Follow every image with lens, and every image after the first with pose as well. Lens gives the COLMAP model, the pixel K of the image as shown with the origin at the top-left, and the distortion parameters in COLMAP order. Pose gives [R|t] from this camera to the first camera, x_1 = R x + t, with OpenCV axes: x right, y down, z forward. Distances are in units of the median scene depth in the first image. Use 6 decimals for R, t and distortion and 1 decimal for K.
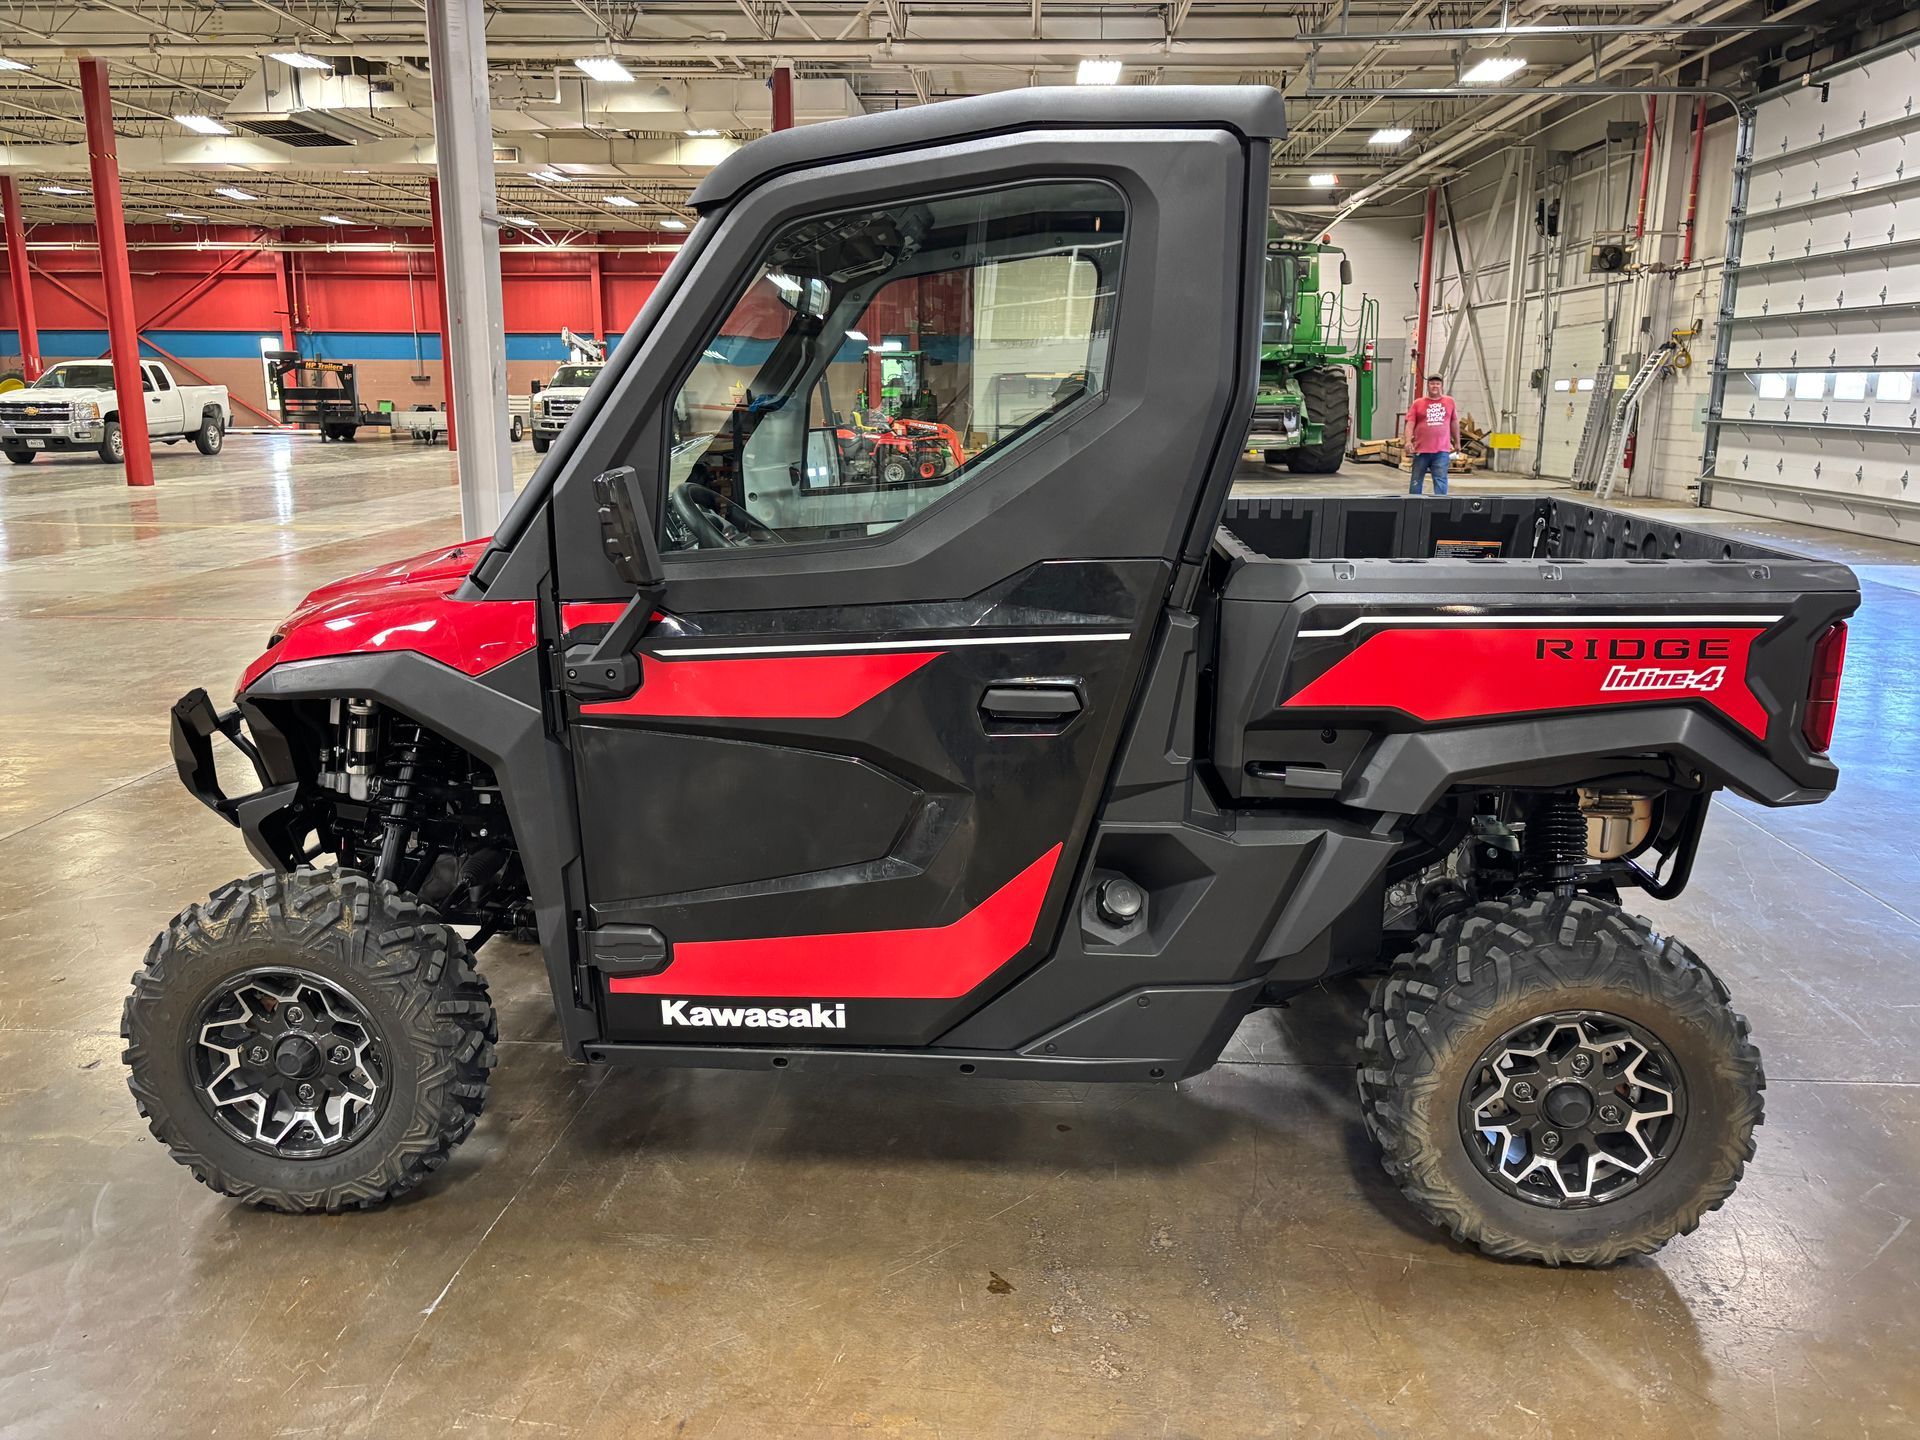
lens RADIAL K [[1453.1, 0, 964.5], [0, 1453.1, 704.1], [0, 0, 1]] dist [0.045568, -0.048961]
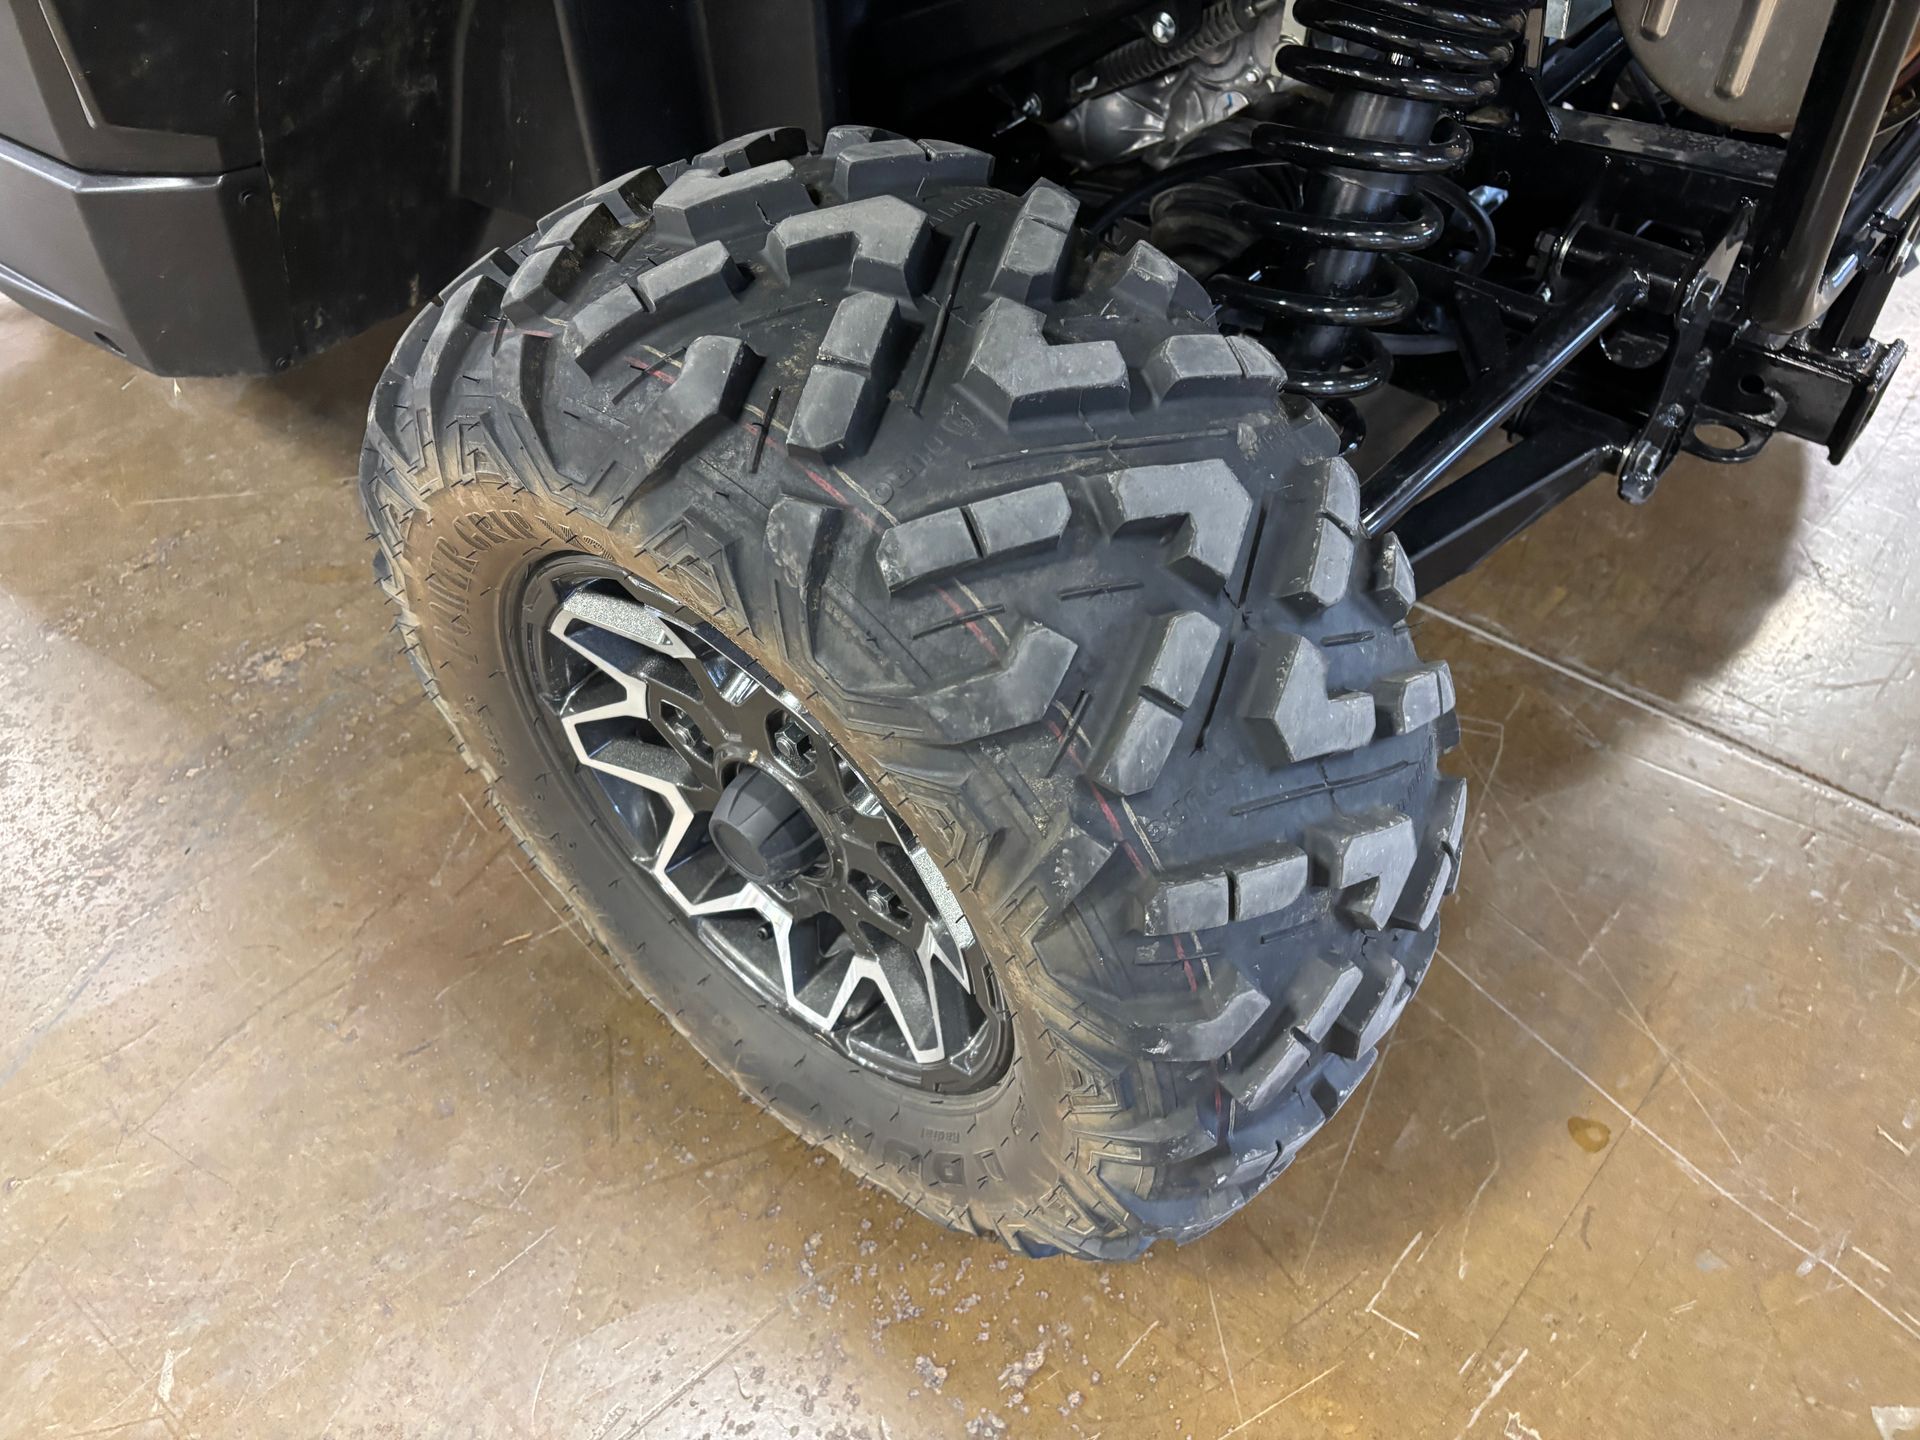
lens RADIAL K [[1453.1, 0, 965.4], [0, 1453.1, 721.8], [0, 0, 1]] dist [0.045568, -0.048961]
pose [[0.801632, 0.420871, -0.424563, 0.069185], [-0.107634, 0.800192, 0.590006, 0.006996], [0.588048, -0.427271, 0.686760, 0.097138]]
